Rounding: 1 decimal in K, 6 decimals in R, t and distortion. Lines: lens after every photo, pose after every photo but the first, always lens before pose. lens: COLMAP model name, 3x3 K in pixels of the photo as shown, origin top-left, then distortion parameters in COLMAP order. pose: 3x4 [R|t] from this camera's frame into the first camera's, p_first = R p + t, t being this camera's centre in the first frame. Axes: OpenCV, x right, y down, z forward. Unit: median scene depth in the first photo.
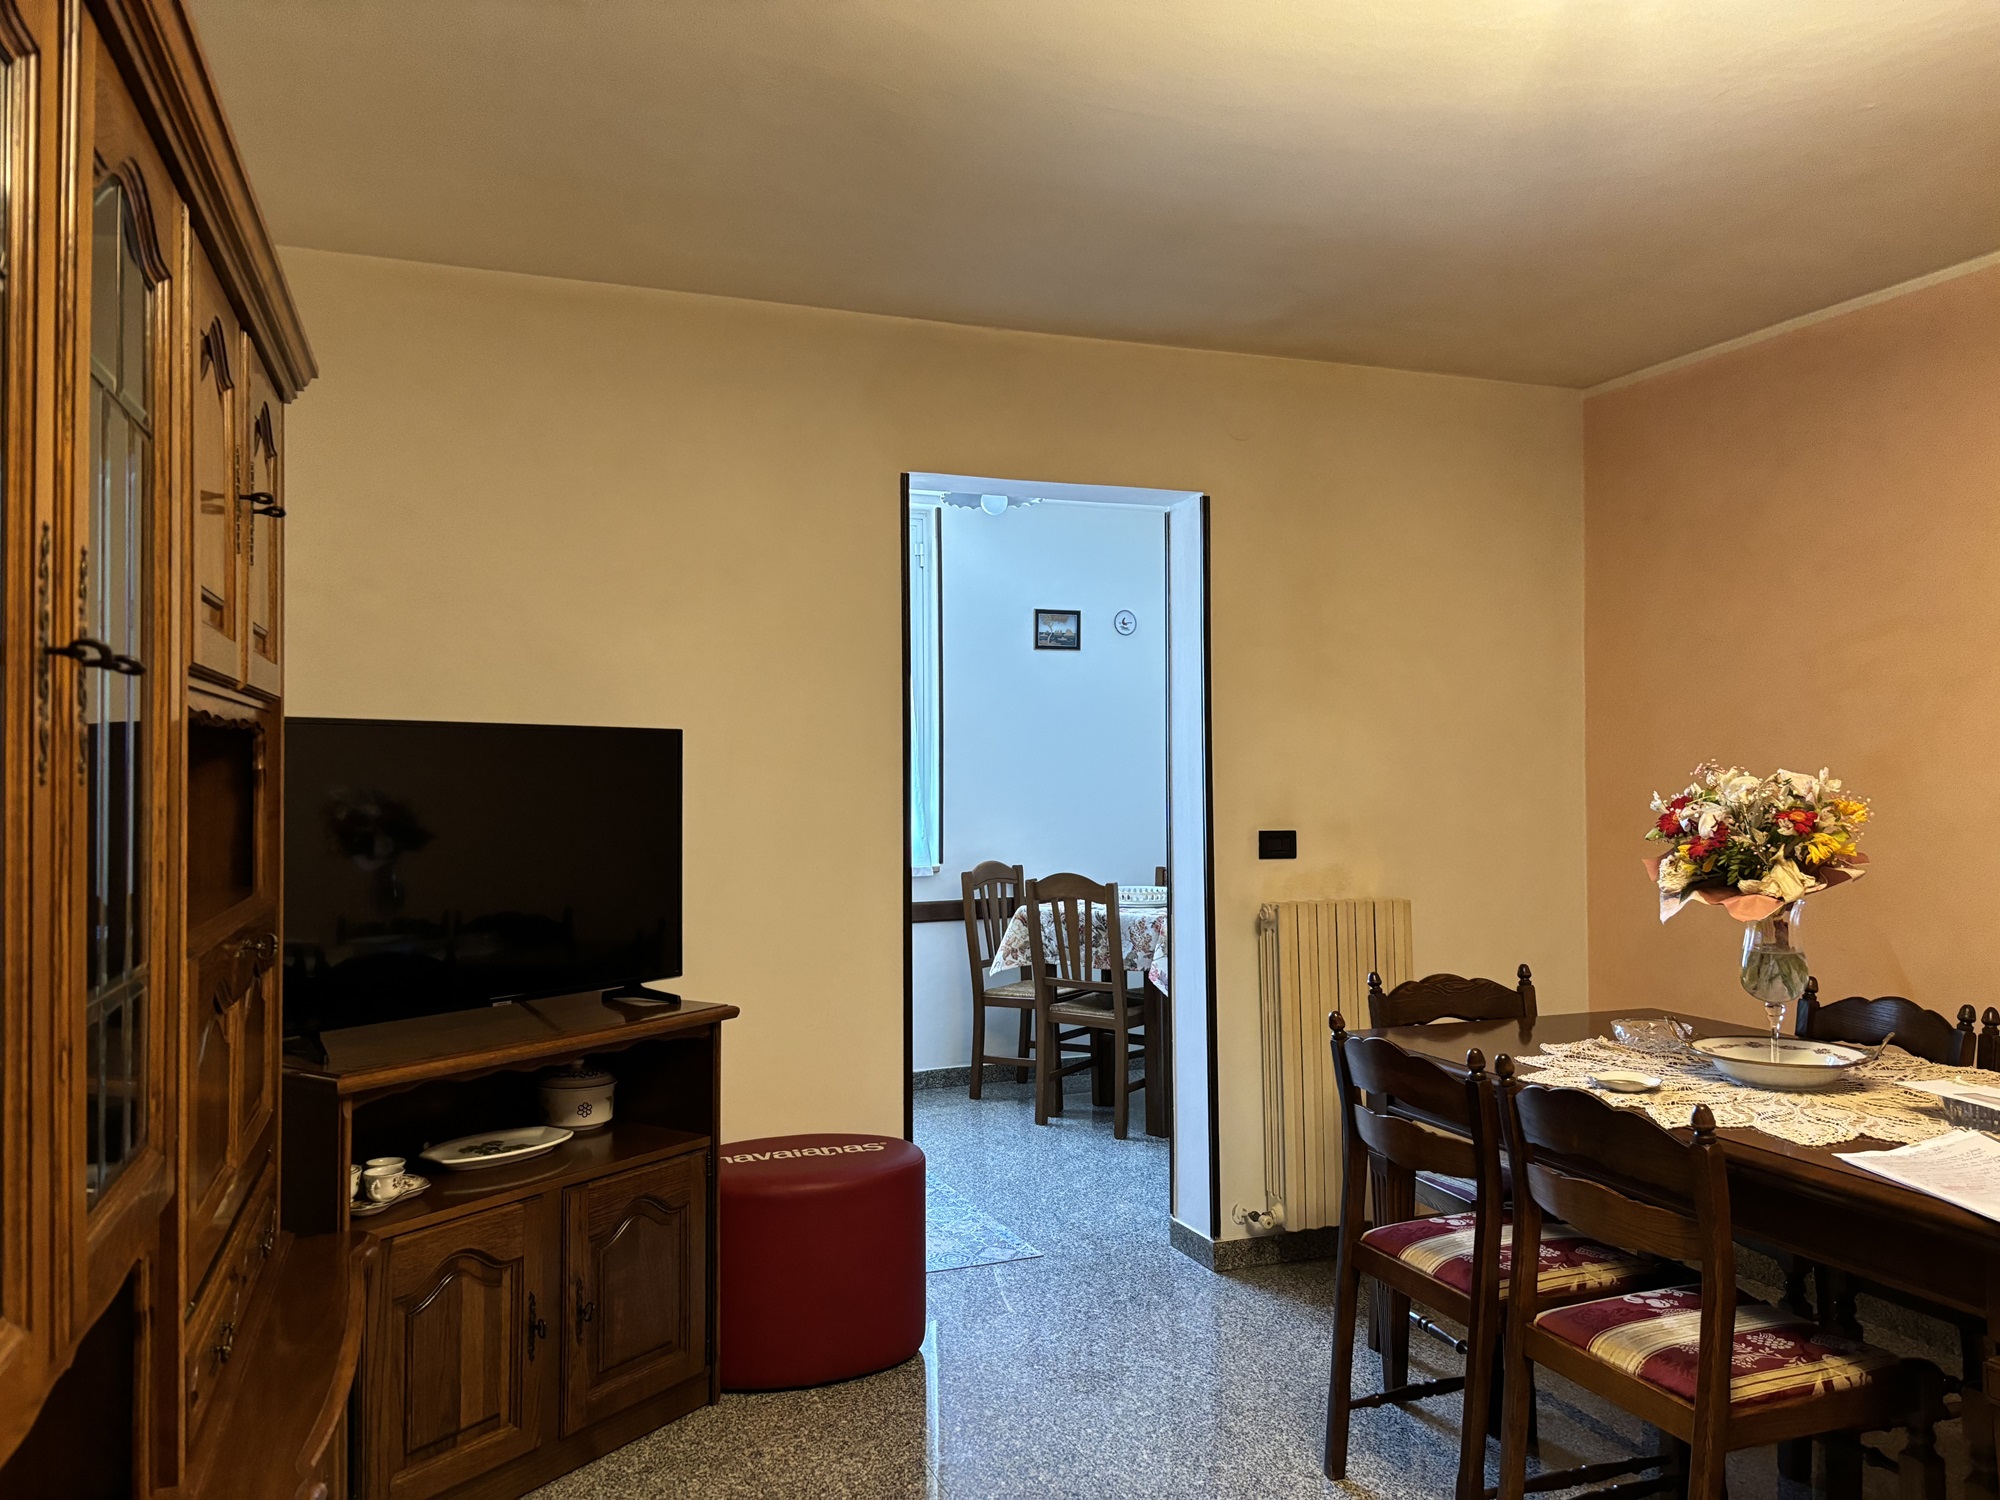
lens RADIAL K [[1522.7, 0, 1012.0], [0, 1522.7, 756.8], [0, 0, 1]] dist [0.057710, -0.064384]
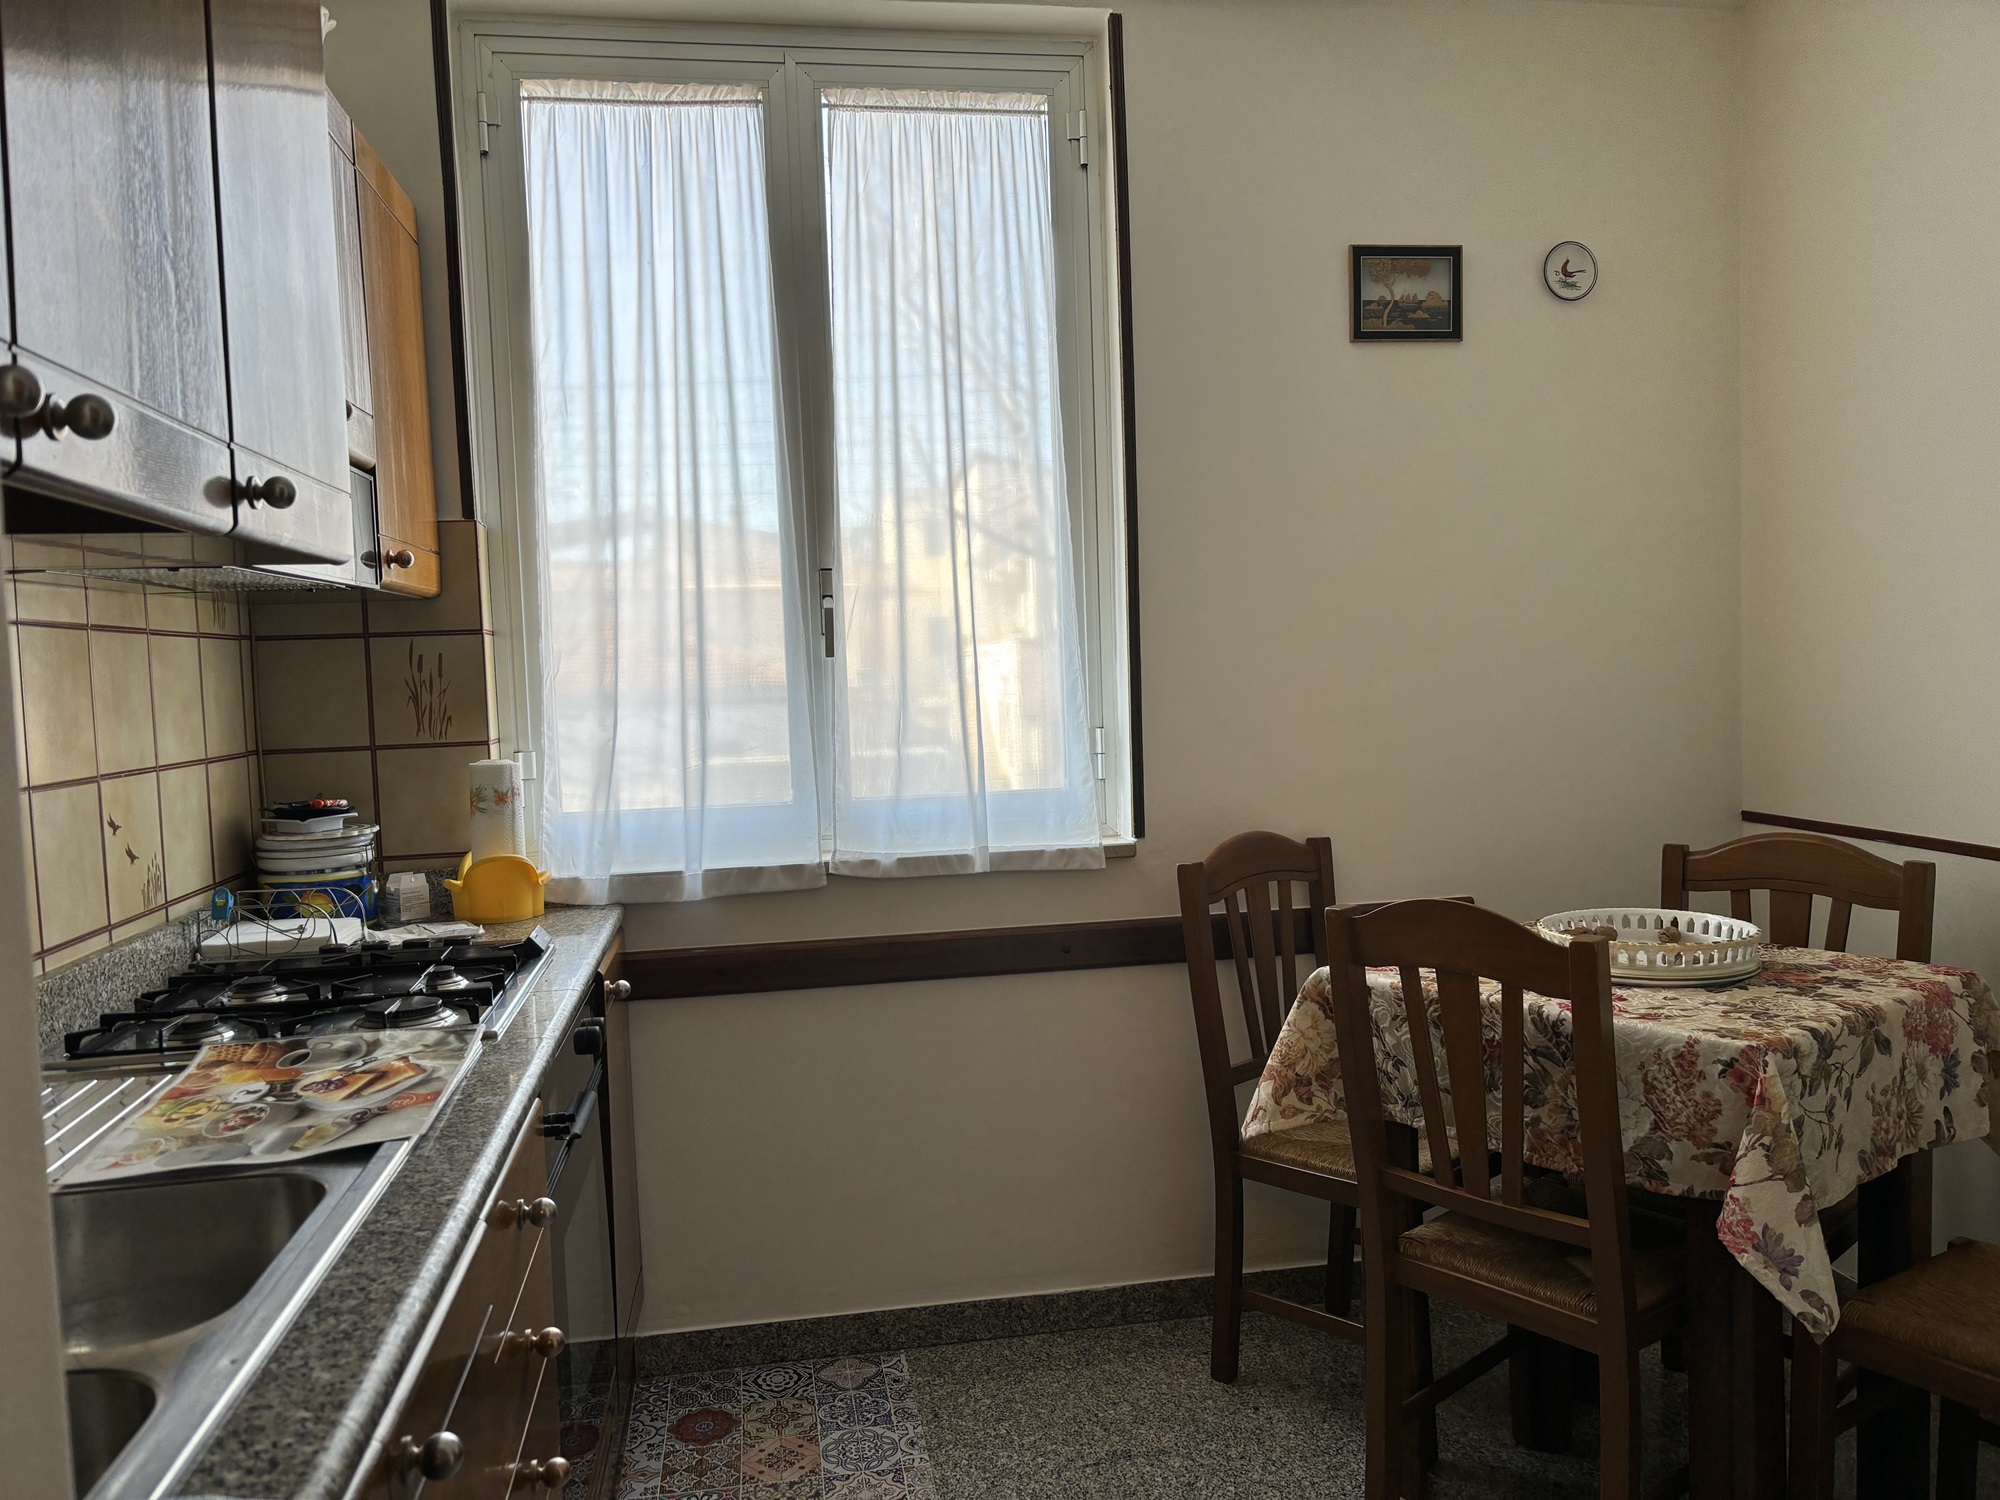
lens RADIAL K [[1522.7, 0, 1001.4], [0, 1522.7, 761.8], [0, 0, 1]] dist [0.057710, -0.064384]
pose [[0.974624, -0.014003, -0.223411, 0.015279], [0.031248, 0.996780, 0.073842, 0.015866], [0.221657, -0.078949, 0.971923, 0.625797]]
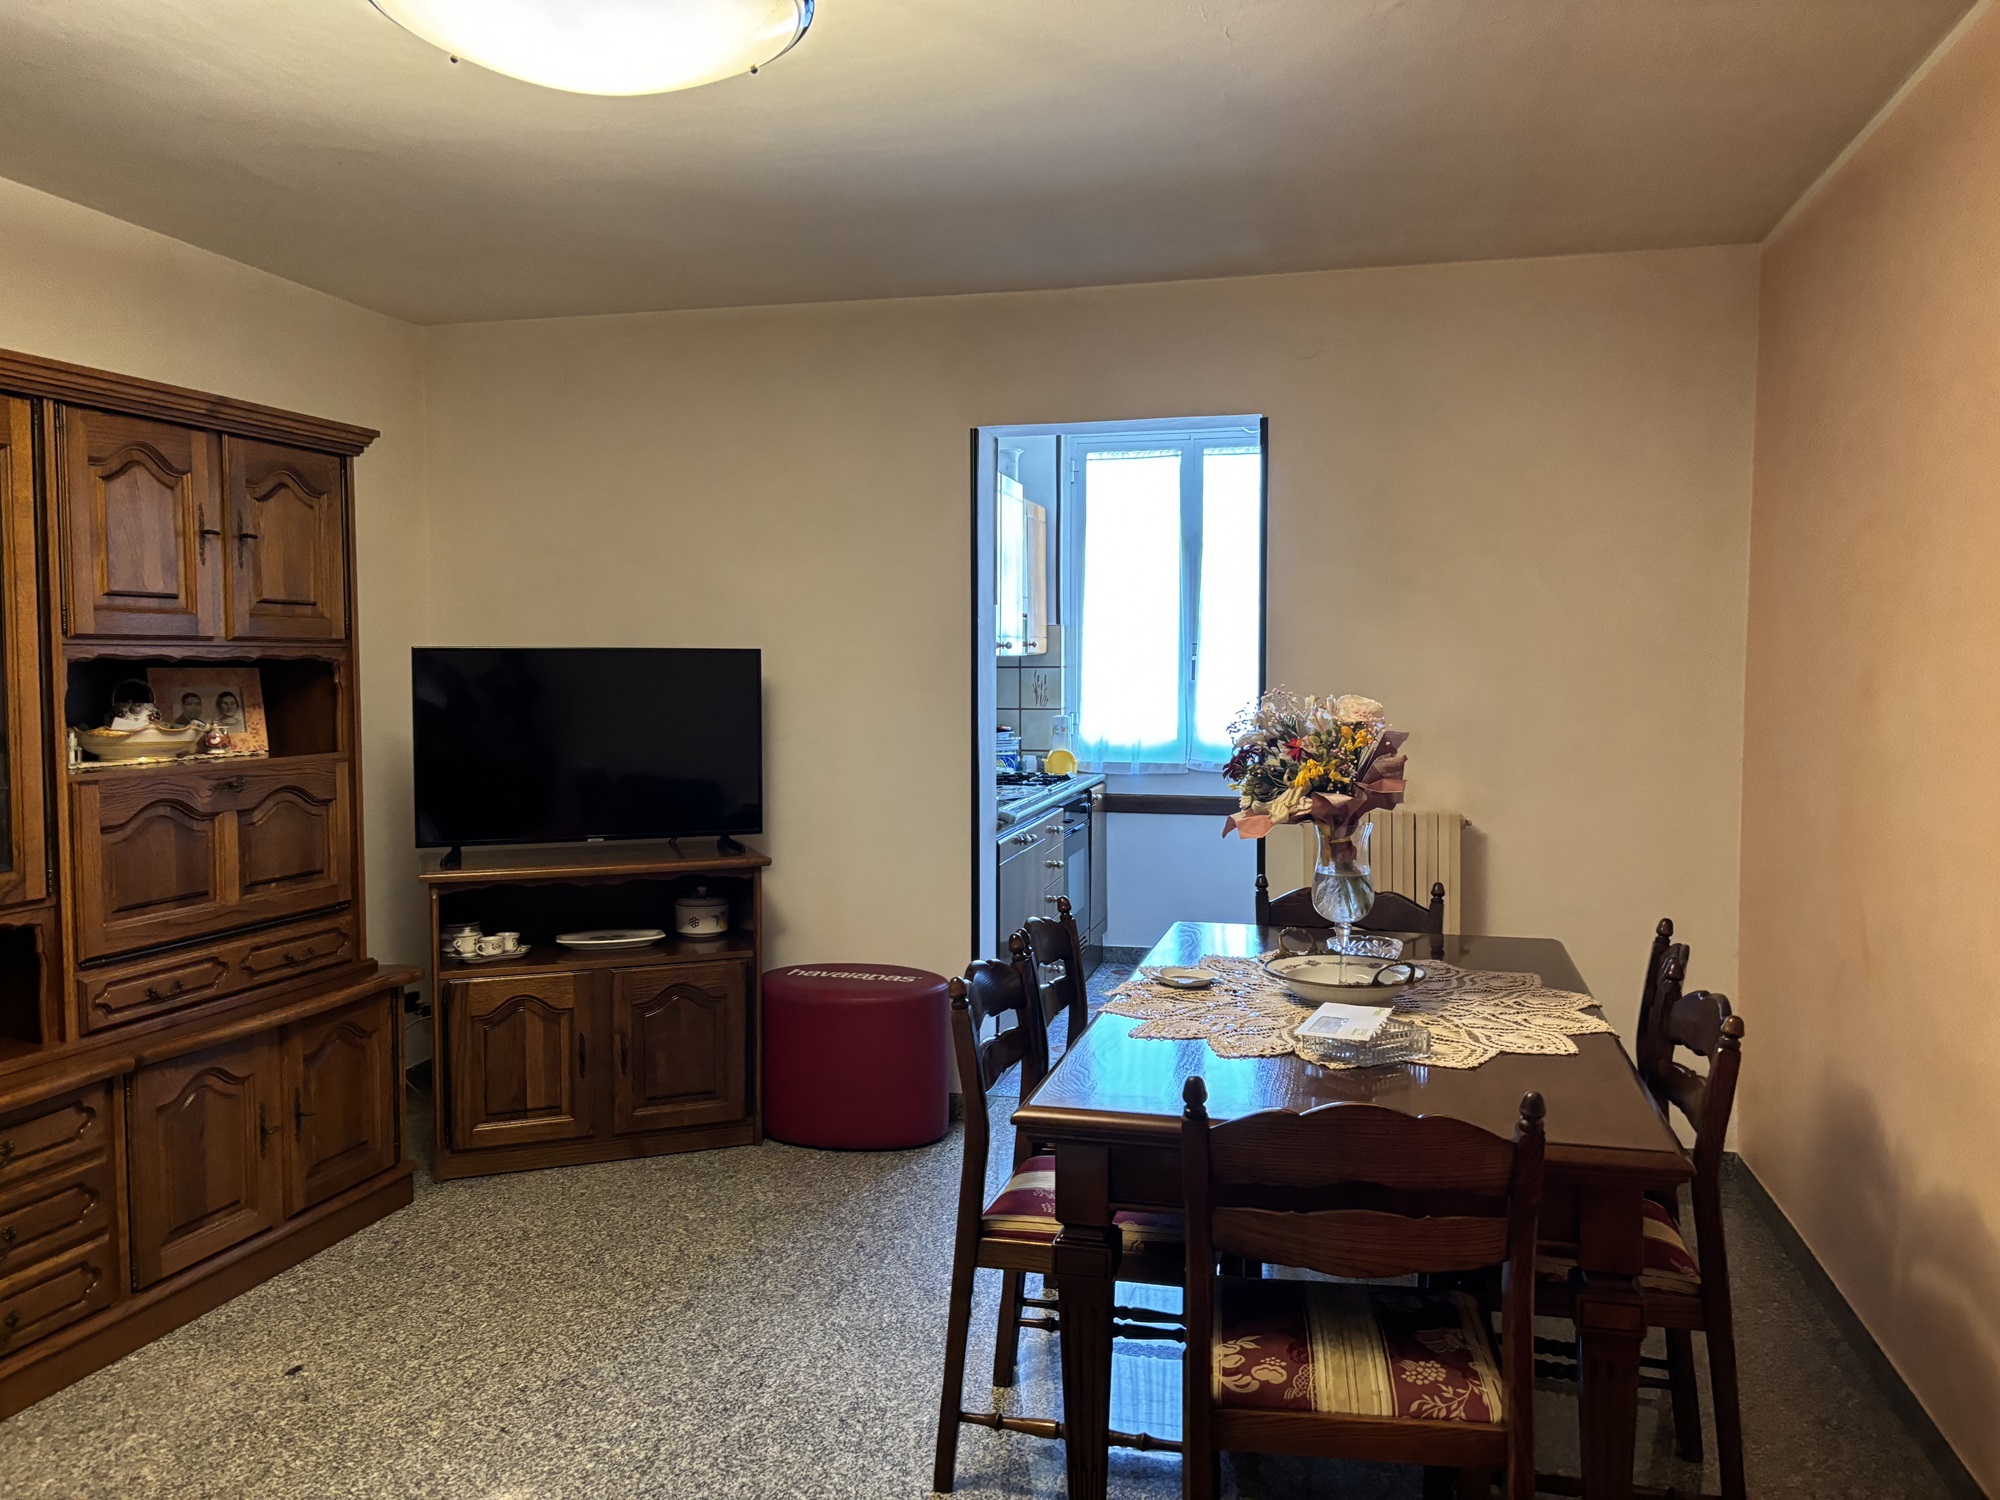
lens RADIAL K [[1522.7, 0, 986.6], [0, 1522.7, 744.2], [0, 0, 1]] dist [0.057710, -0.064384]
pose [[0.812703, 0.035934, -0.581569, 0.420696], [0.003169, 0.997809, 0.066081, -0.012885], [0.582670, -0.055547, 0.810809, 0.020841]]
